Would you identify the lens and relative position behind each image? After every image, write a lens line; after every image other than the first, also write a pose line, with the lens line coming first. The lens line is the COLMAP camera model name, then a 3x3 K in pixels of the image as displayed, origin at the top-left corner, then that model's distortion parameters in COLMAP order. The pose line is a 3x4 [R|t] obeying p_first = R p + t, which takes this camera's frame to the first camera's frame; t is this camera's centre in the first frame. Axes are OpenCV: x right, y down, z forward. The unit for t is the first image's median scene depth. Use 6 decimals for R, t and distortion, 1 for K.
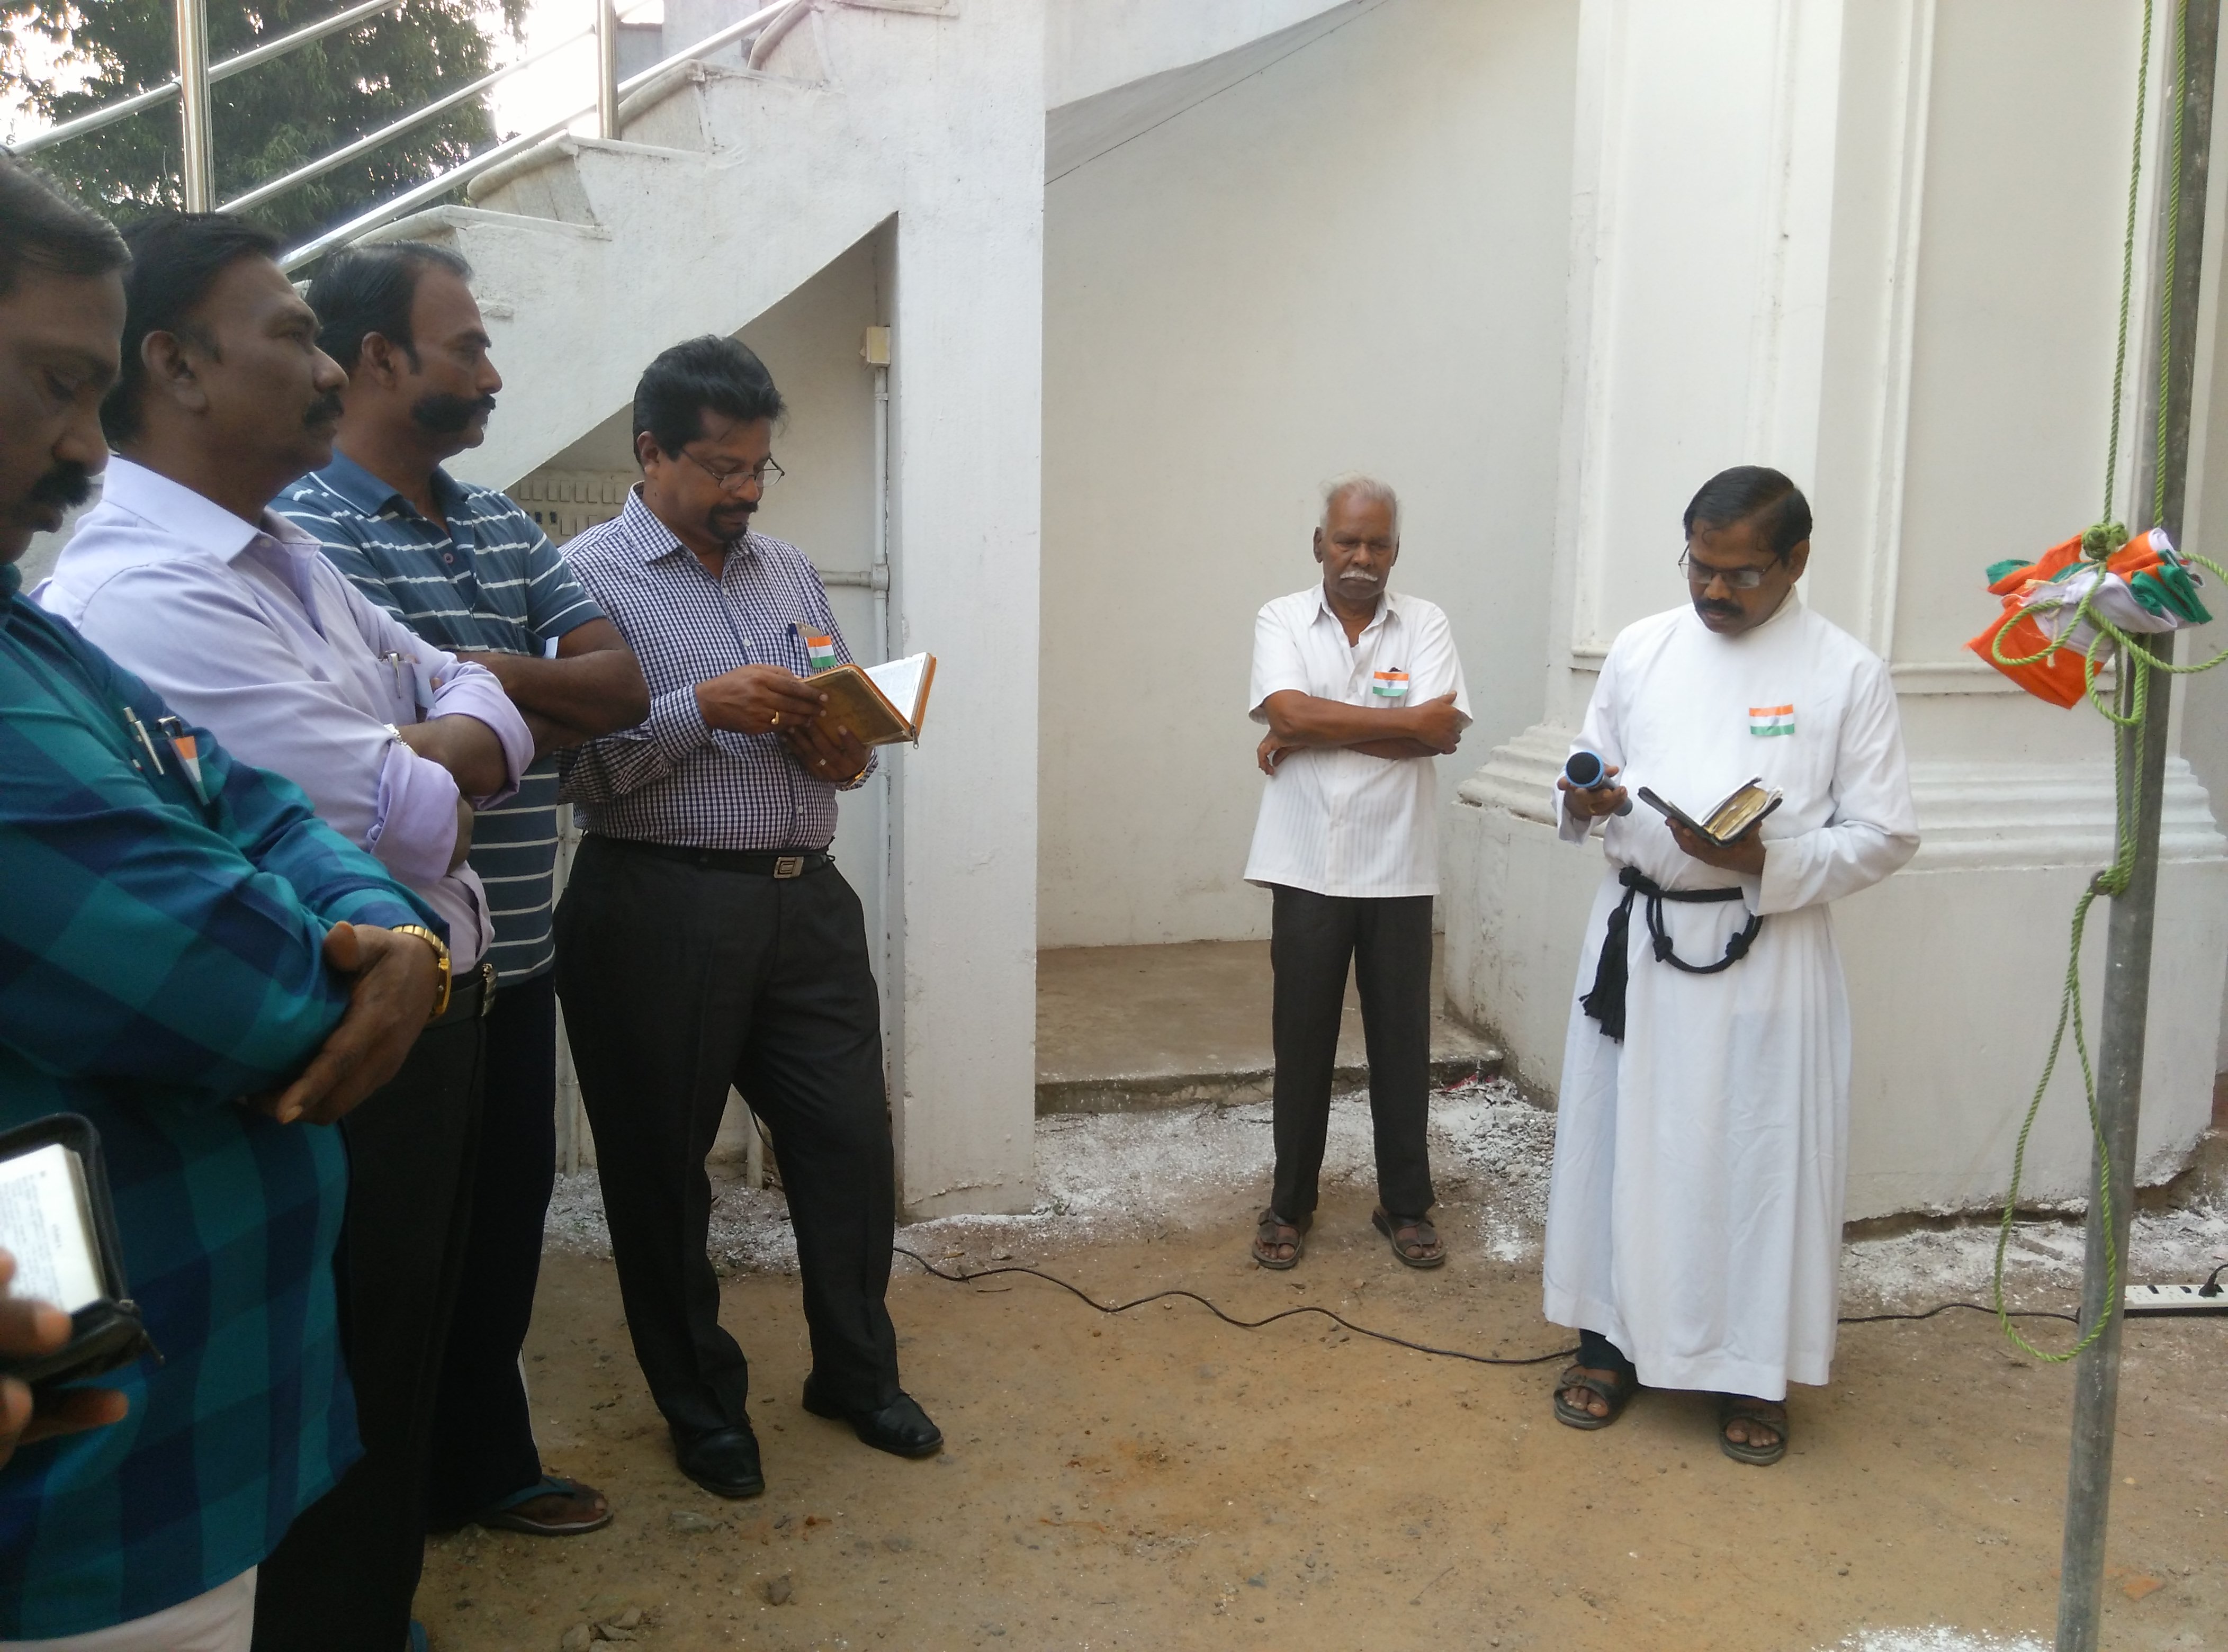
lens RADIAL K [[1957.0, 0, 1113.1], [0, 1957.0, 853.4], [0, 0, 1]] dist [0.009879, 0.004712]
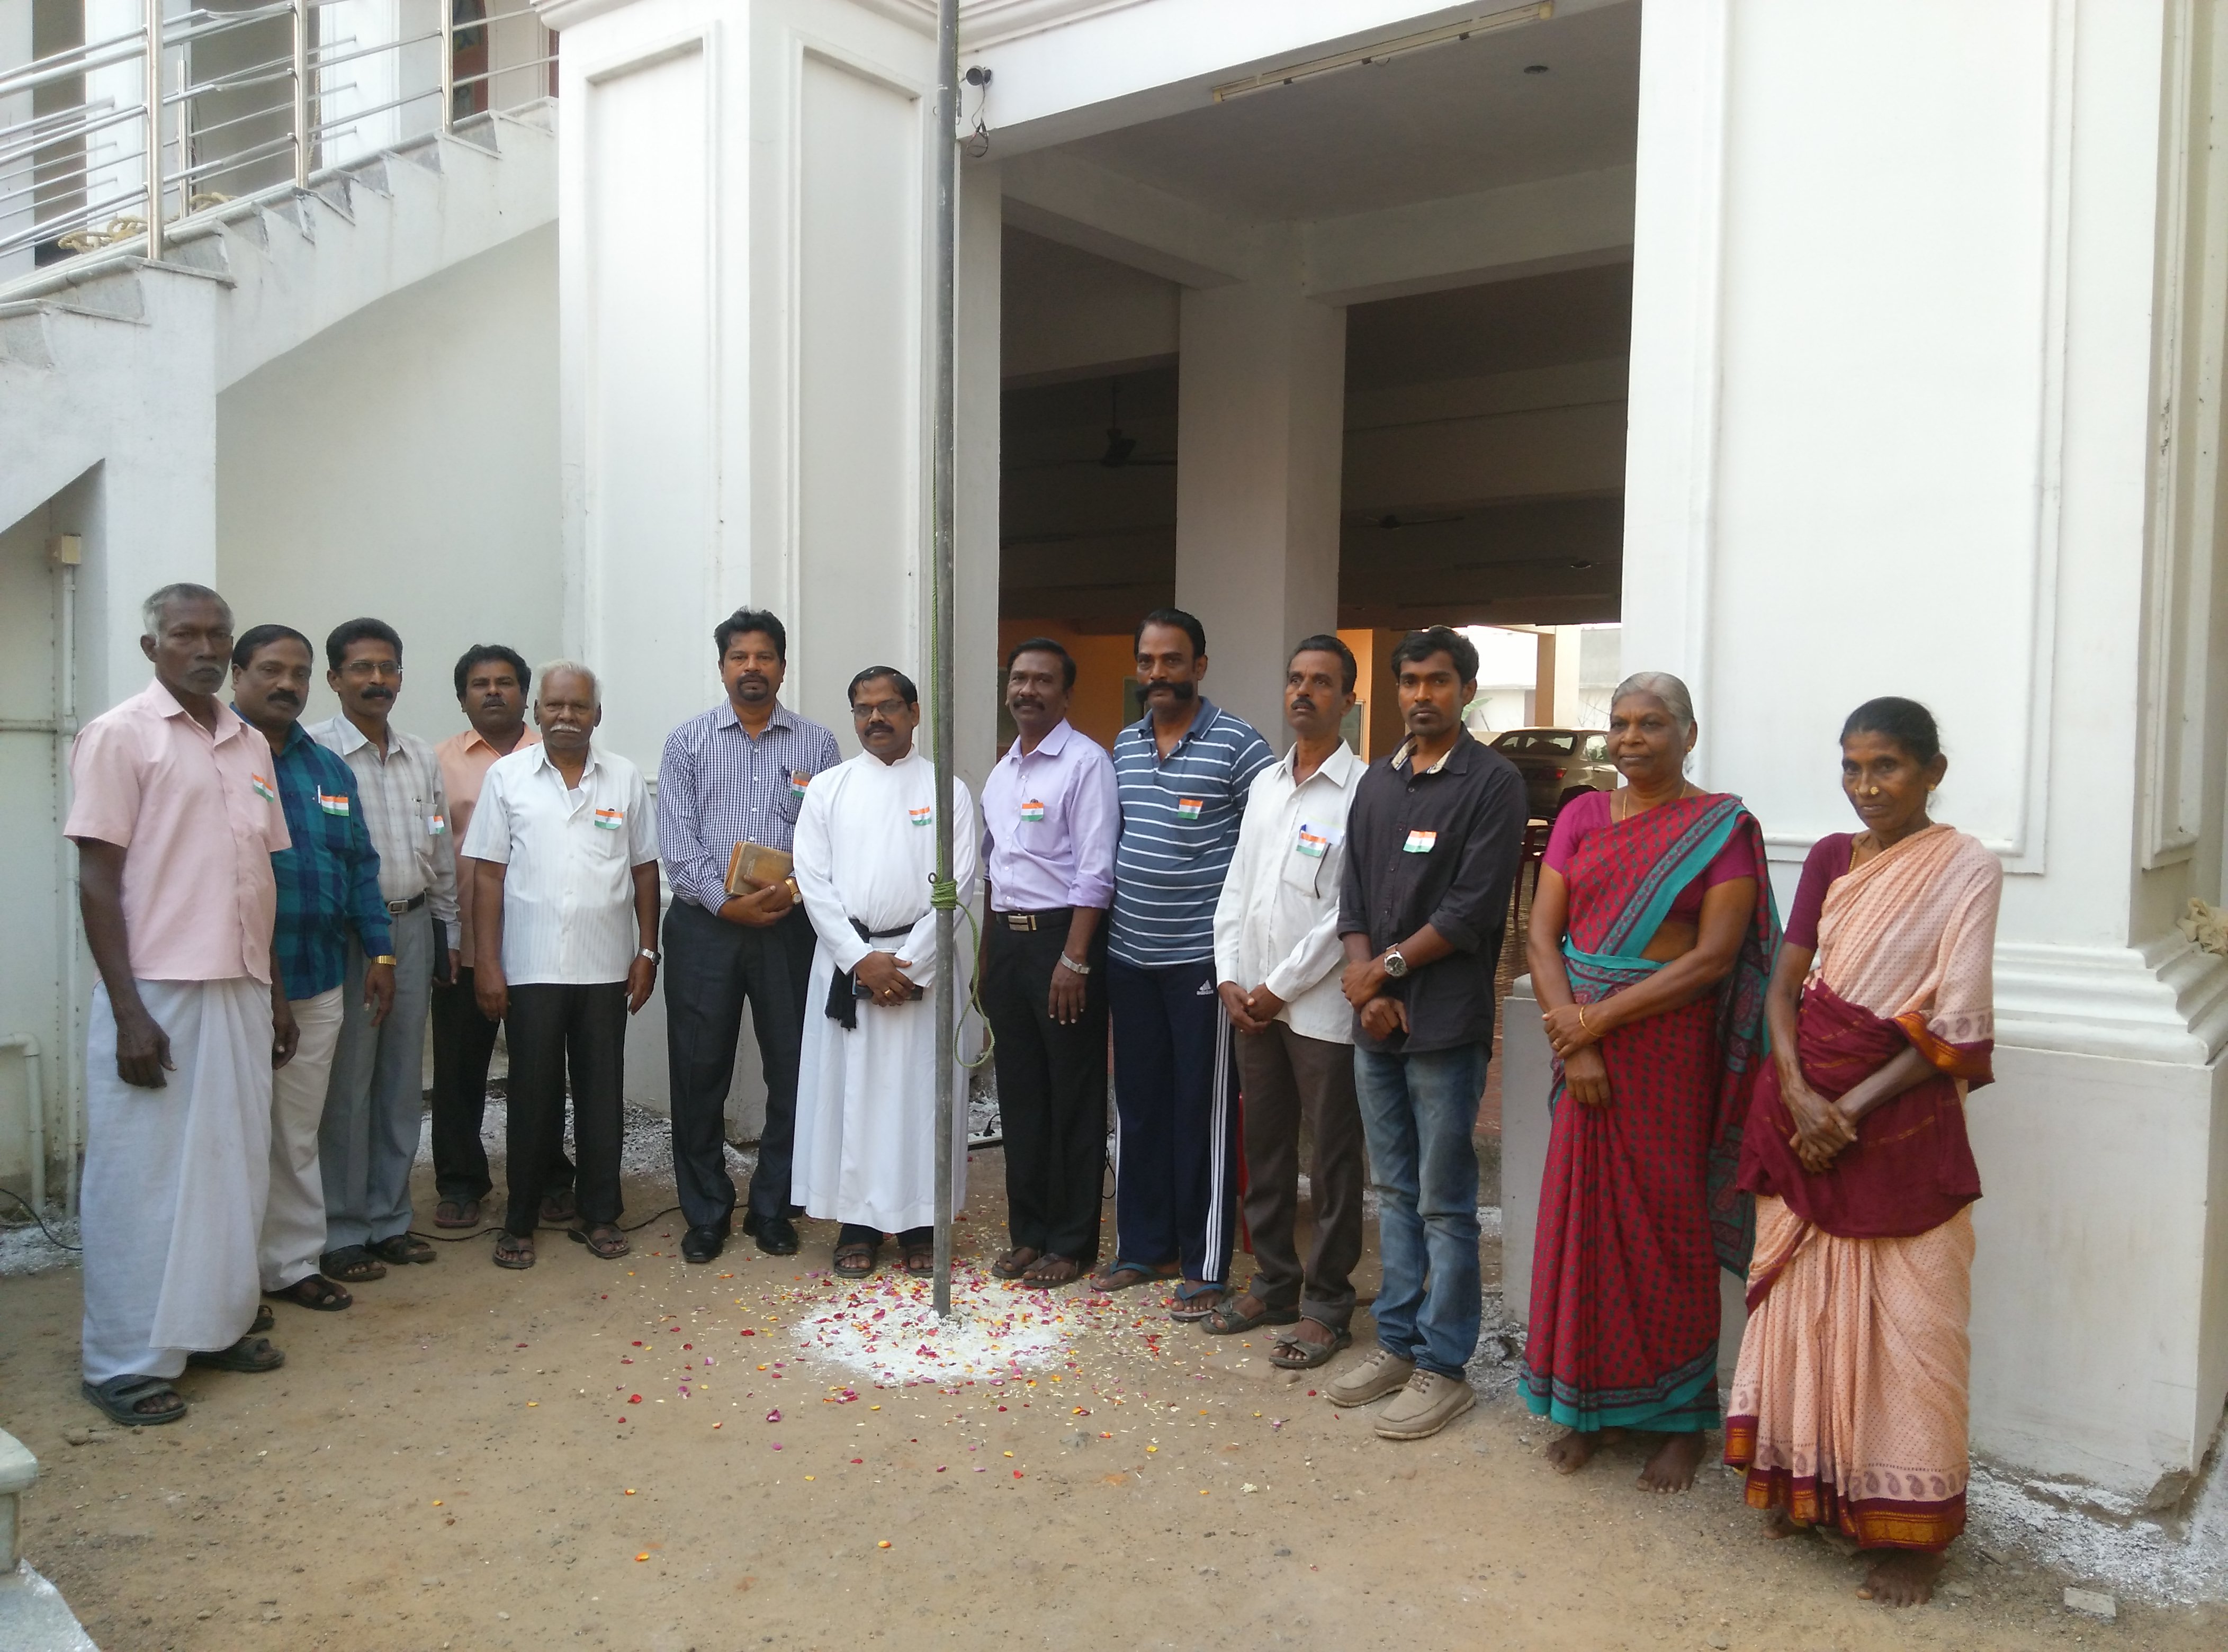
lens RADIAL K [[1957.0, 0, 1113.1], [0, 1957.0, 853.4], [0, 0, 1]] dist [0.009879, 0.004712]
pose [[0.823780, -0.034405, 0.565865, -0.315762], [0.063423, 0.997484, -0.031682, 0.032611], [-0.563351, 0.061988, 0.823889, -0.501282]]
